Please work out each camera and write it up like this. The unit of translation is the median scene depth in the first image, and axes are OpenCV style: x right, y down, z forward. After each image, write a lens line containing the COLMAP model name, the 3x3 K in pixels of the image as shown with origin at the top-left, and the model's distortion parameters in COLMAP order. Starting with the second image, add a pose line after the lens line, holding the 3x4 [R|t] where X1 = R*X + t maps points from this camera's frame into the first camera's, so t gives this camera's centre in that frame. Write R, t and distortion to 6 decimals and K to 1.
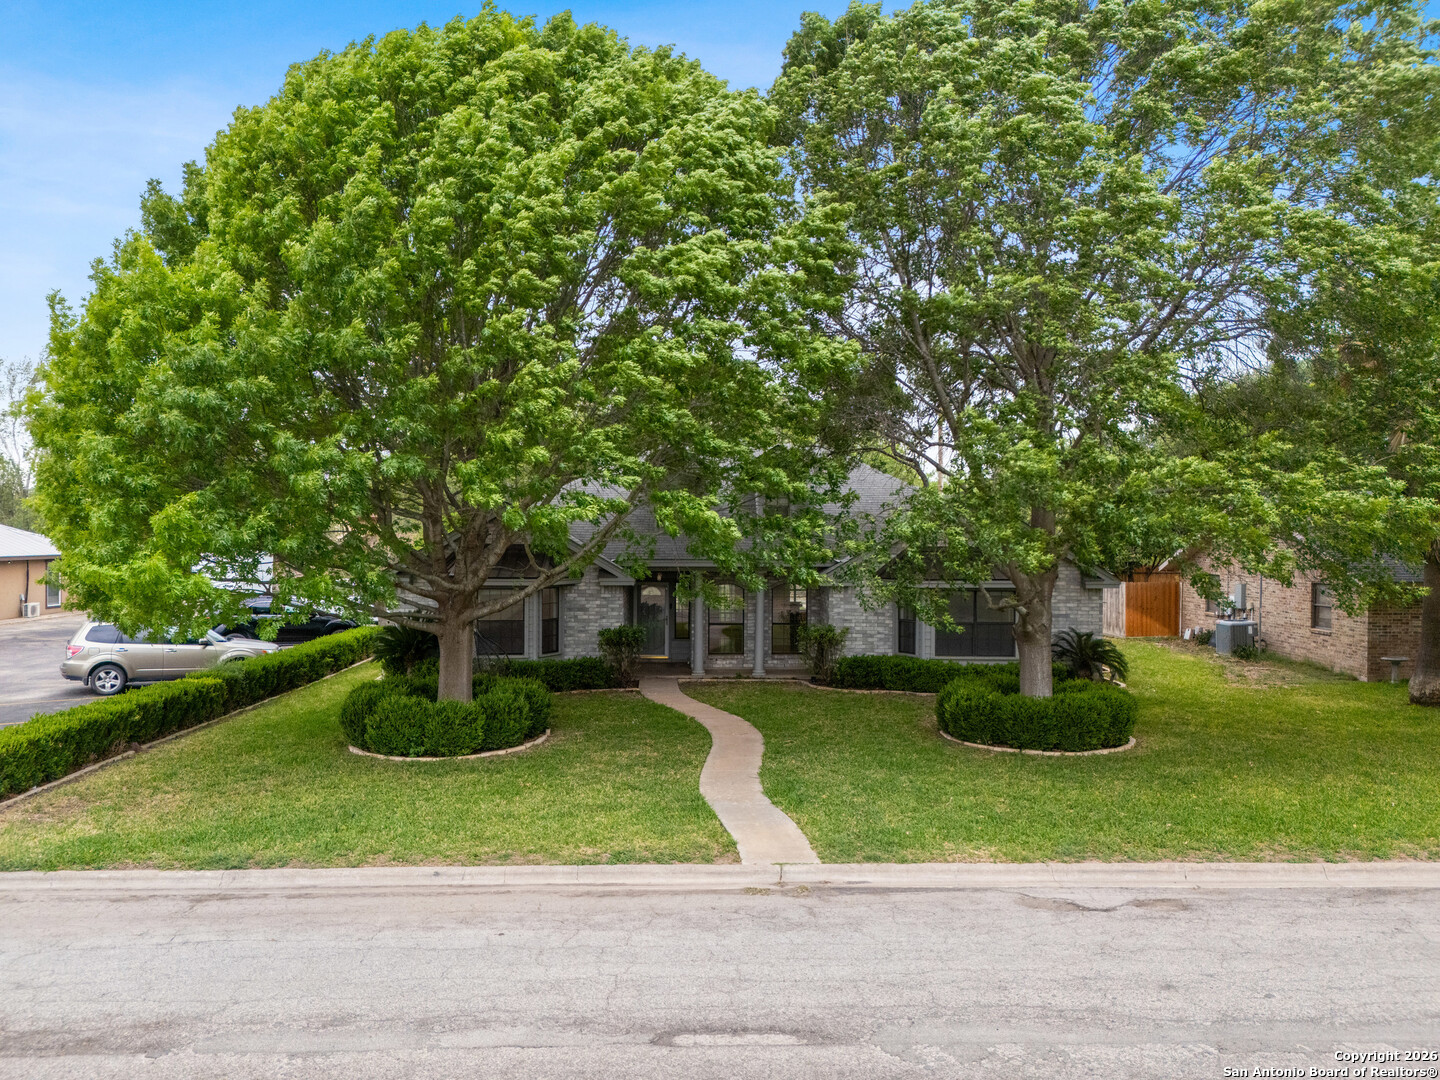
lens RADIAL K [[1060.3, 0, 714.4], [0, 1060.3, 540.0], [0, 0, 1]] dist [0.046296, -0.020024]
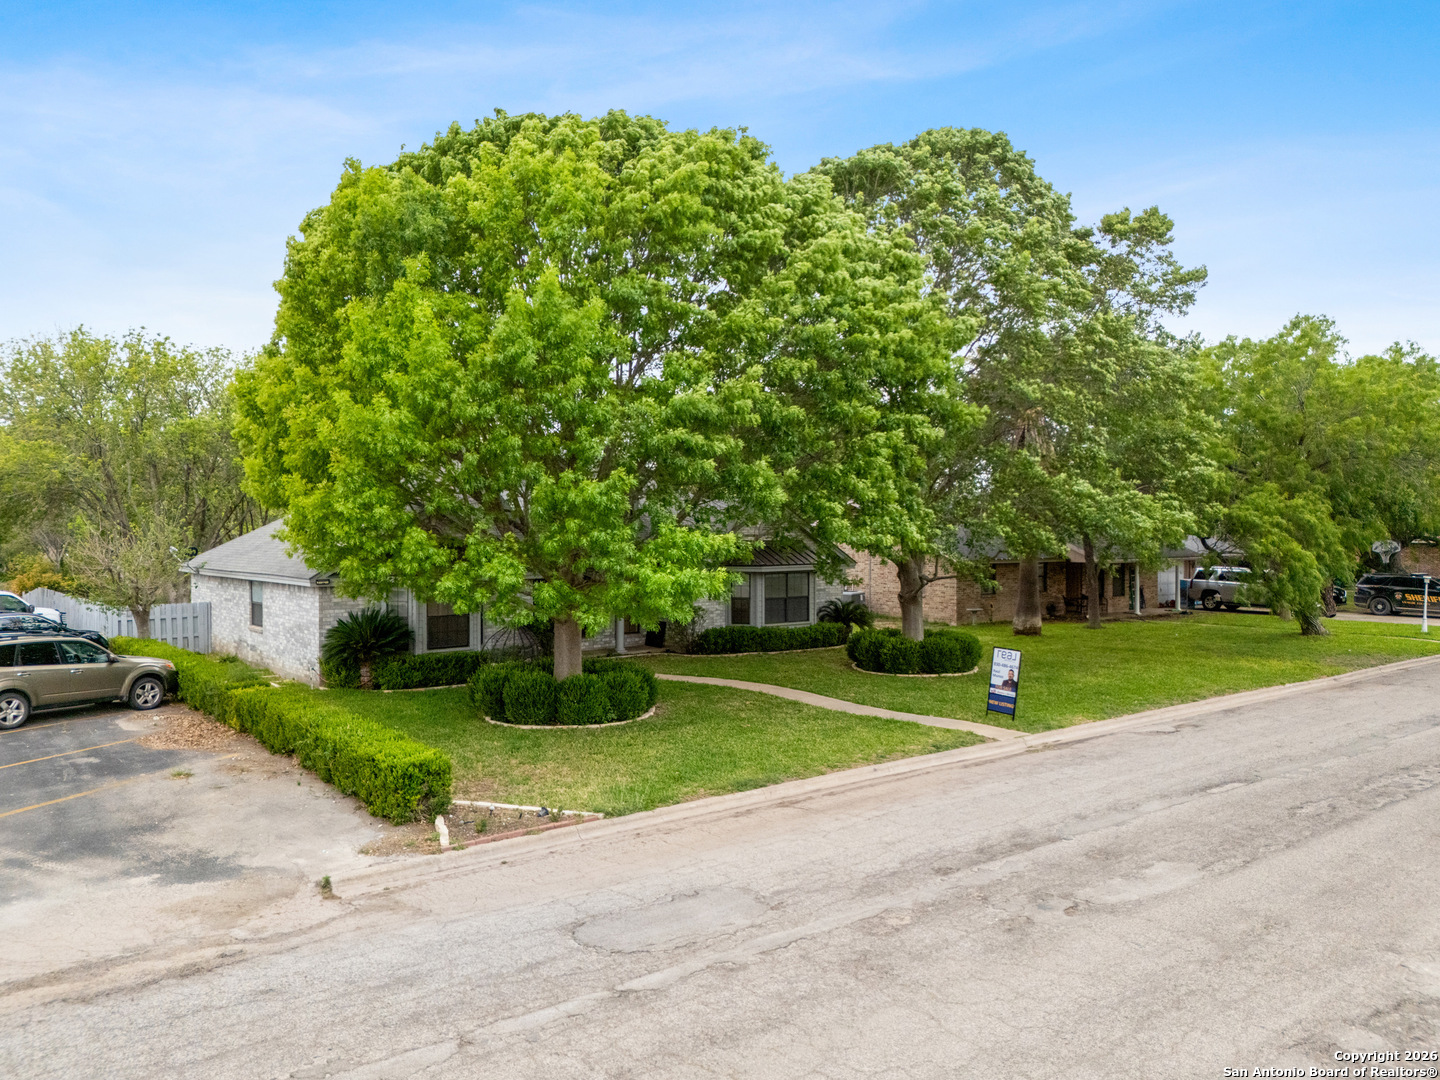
lens RADIAL K [[1060.3, 0, 715.6], [0, 1060.3, 534.4], [0, 0, 1]] dist [0.046296, -0.020024]
pose [[0.799187, -0.007630, 0.601034, -1.281167], [0.010669, 0.999942, -0.001492, 0.000963], [-0.600988, 0.007605, 0.799222, 0.000403]]
